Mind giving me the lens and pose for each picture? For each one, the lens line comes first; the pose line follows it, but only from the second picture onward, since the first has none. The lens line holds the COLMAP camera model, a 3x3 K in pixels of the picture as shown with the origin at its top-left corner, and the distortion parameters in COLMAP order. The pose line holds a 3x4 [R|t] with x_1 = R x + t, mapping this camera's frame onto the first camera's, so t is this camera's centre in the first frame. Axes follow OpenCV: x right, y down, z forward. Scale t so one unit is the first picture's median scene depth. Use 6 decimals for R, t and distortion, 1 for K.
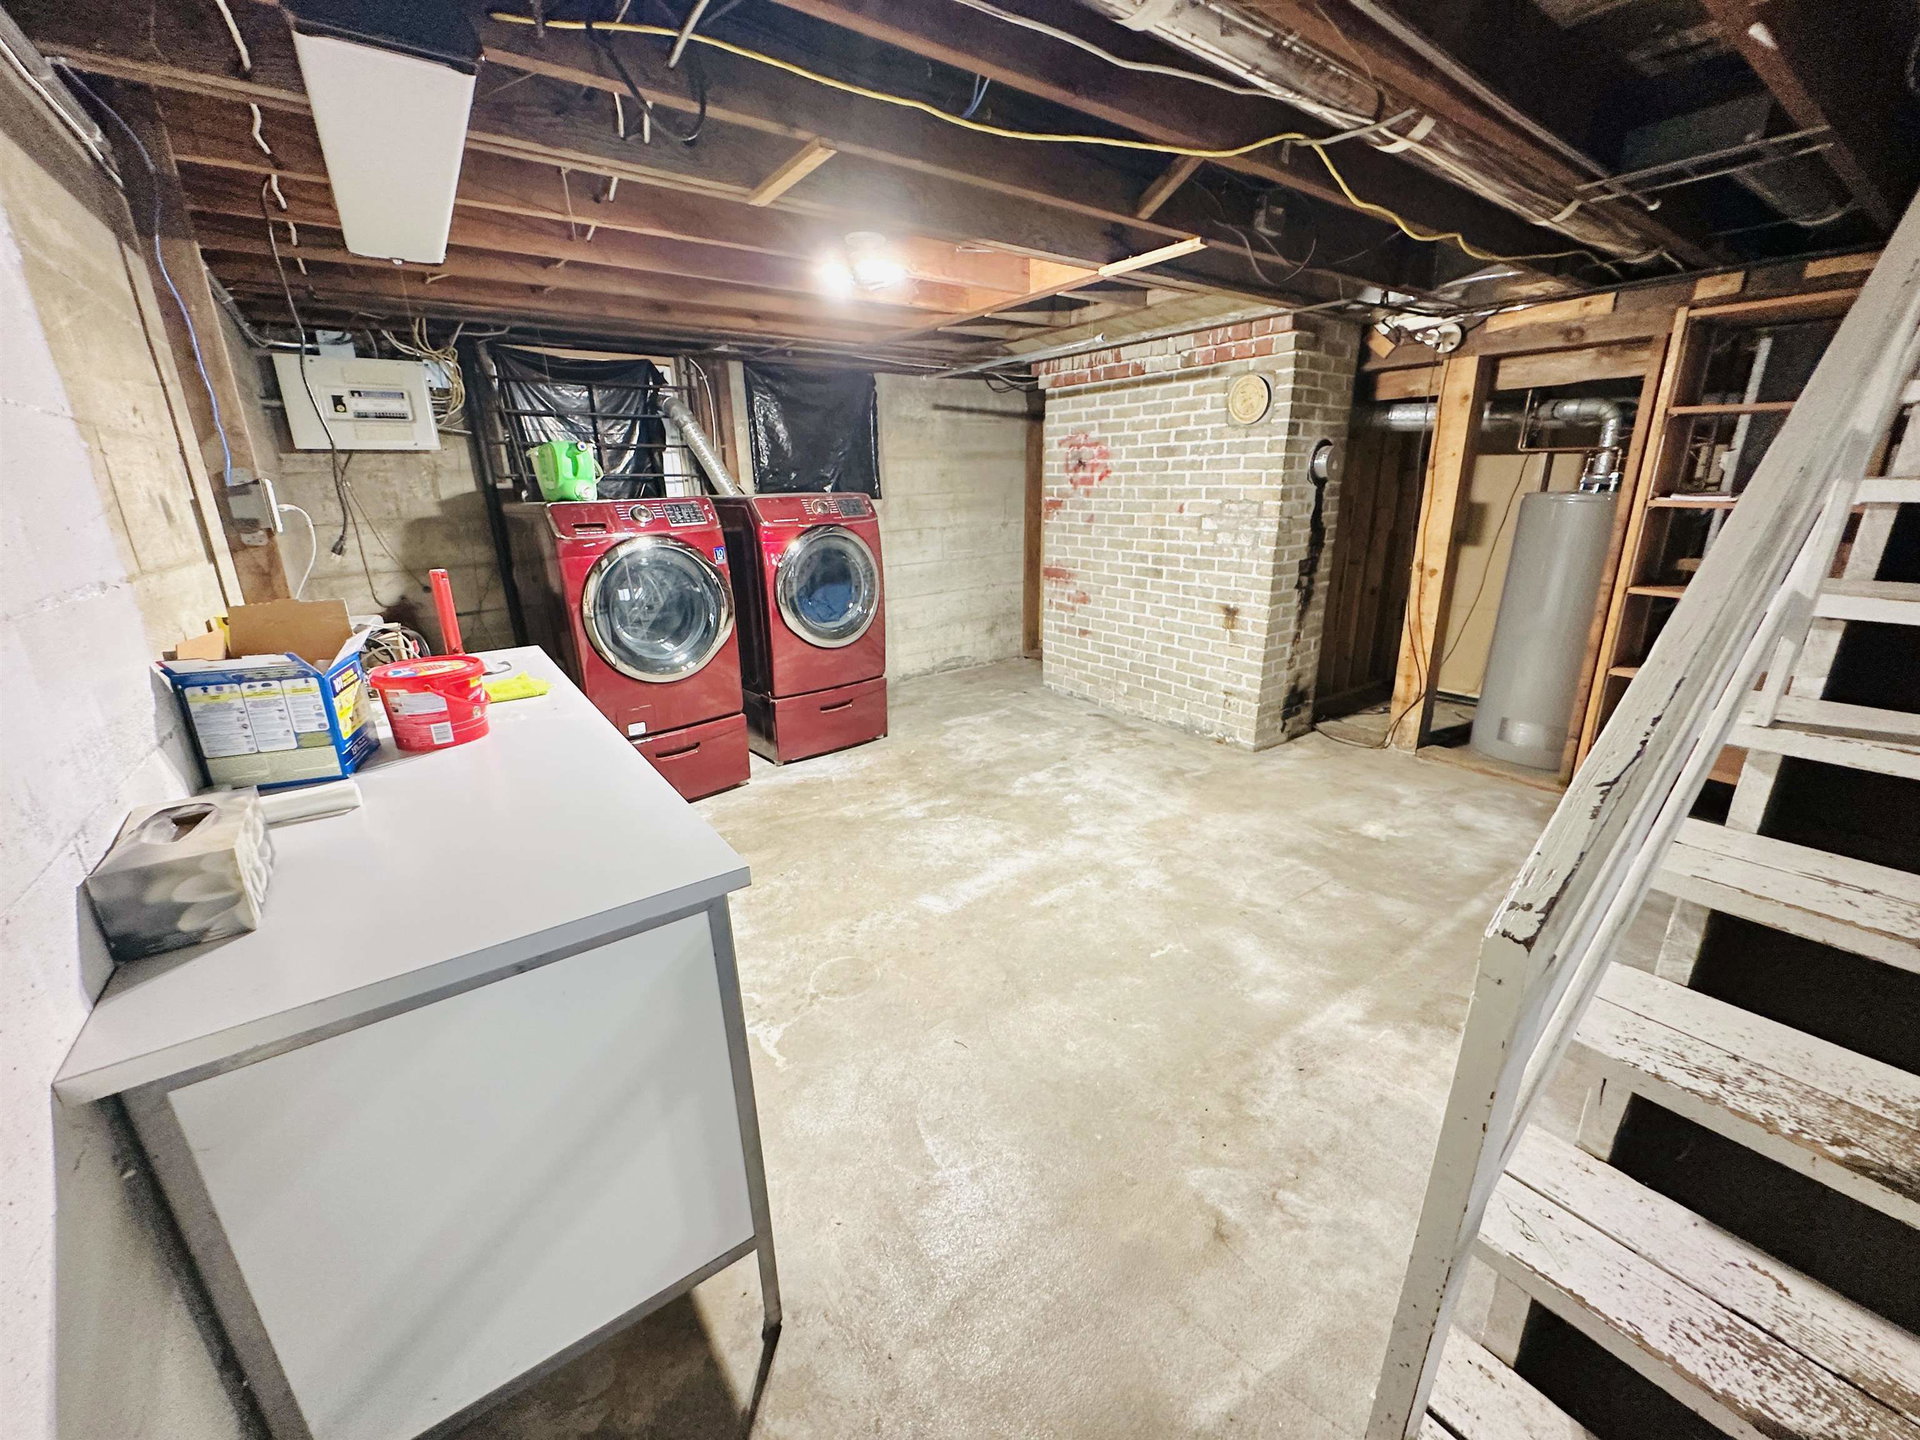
lens RADIAL K [[764.5, 0, 964.6], [0, 764.5, 722.6], [0, 0, 1]] dist [-0.005823, 0.001424]
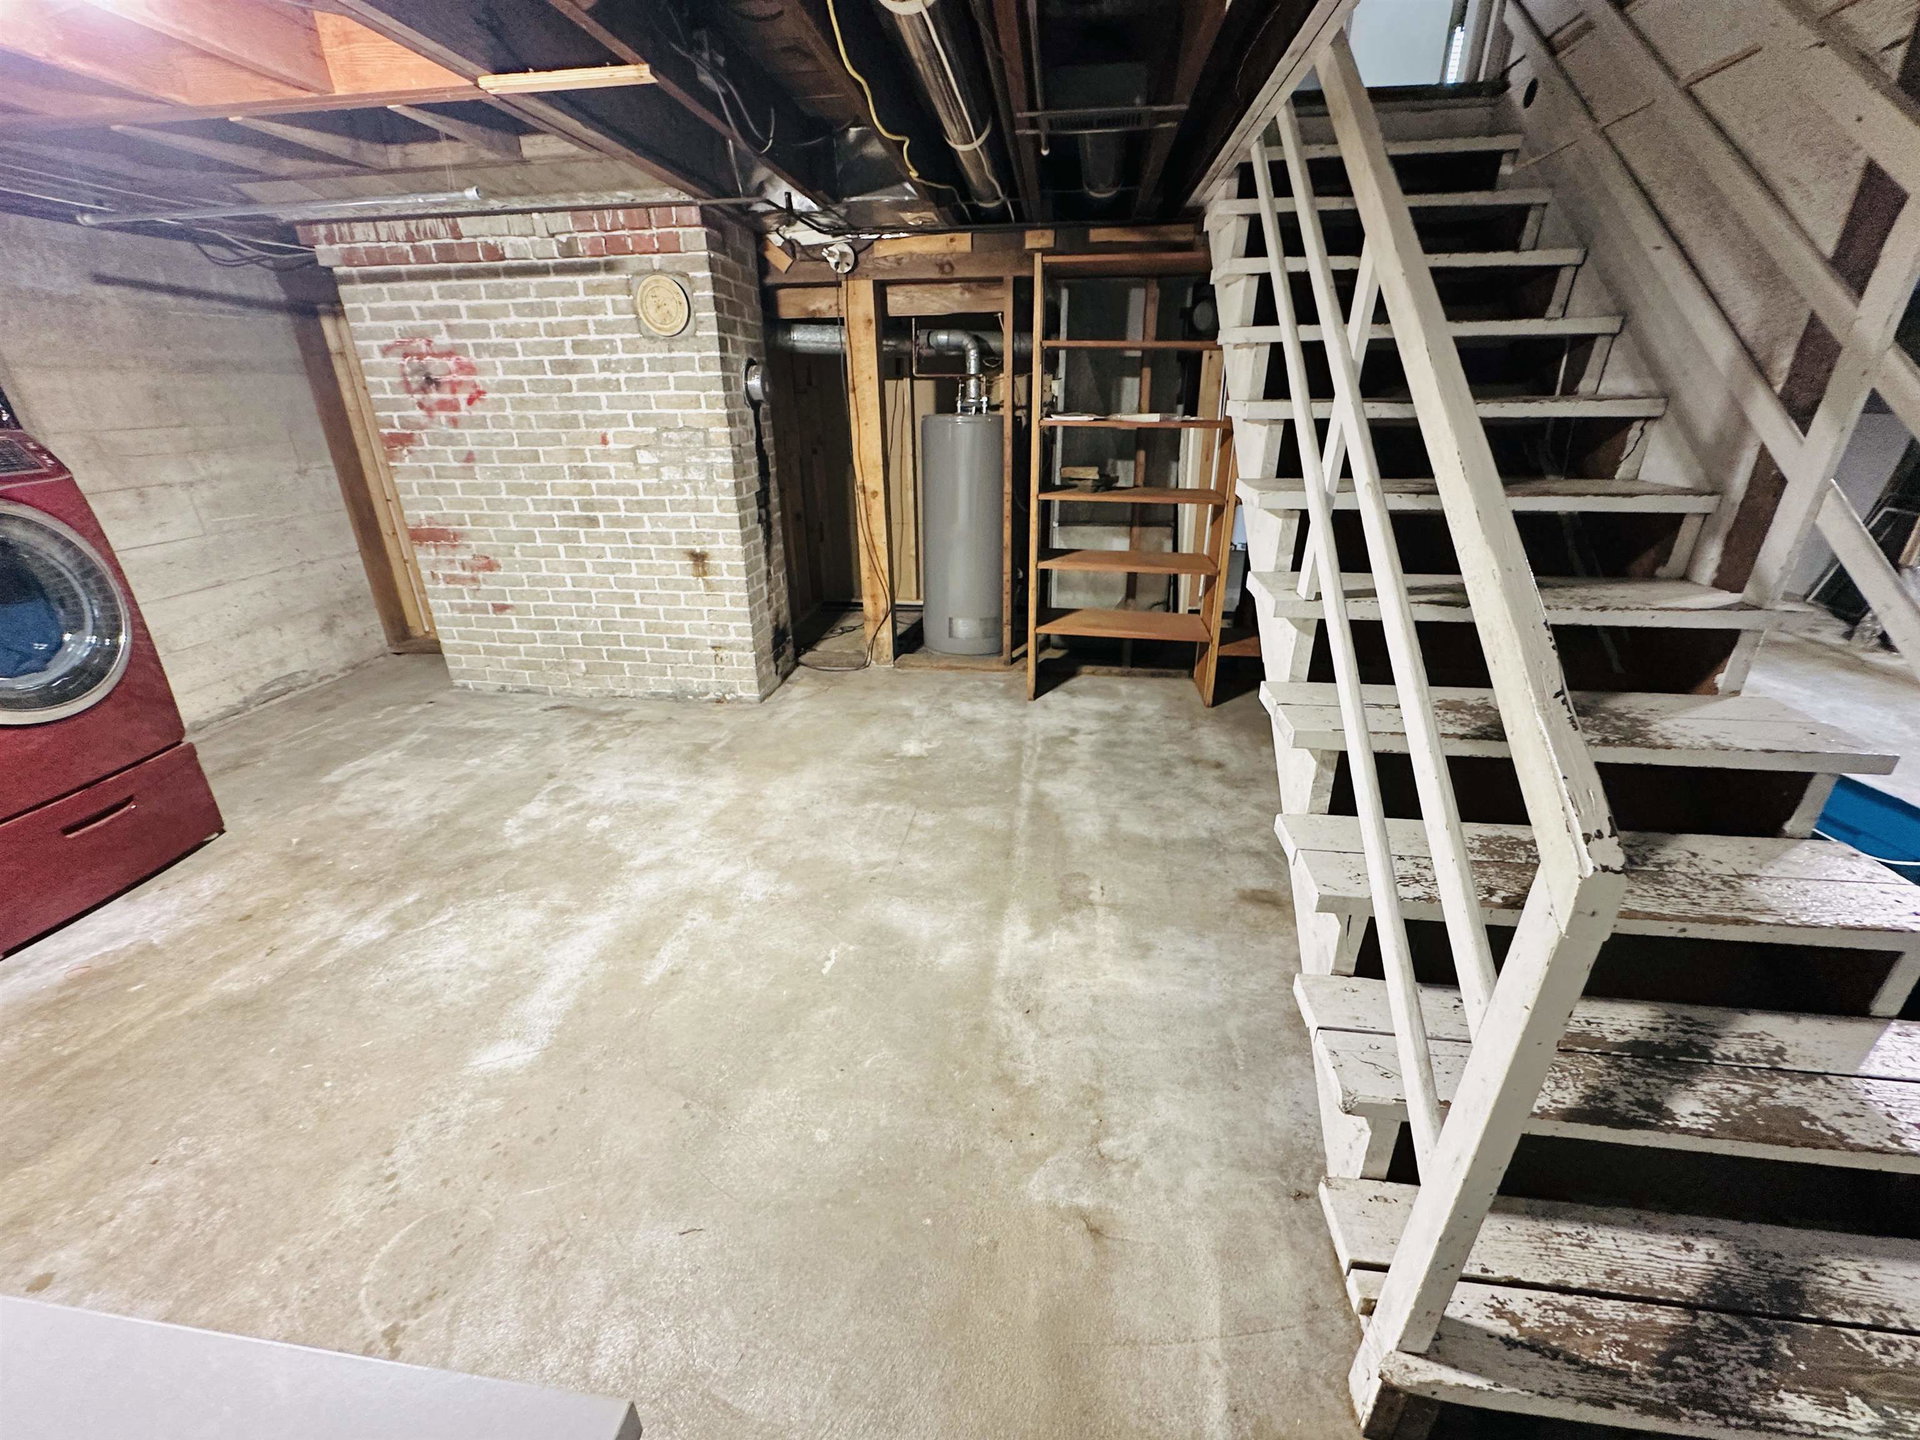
lens RADIAL K [[764.5, 0, 952.6], [0, 764.5, 719.0], [0, 0, 1]] dist [-0.005823, 0.001424]
pose [[0.689631, -0.275226, 0.669821, -0.097204], [0.219107, 0.960910, 0.169246, -0.052740], [-0.690219, 0.030045, 0.722977, 0.171586]]
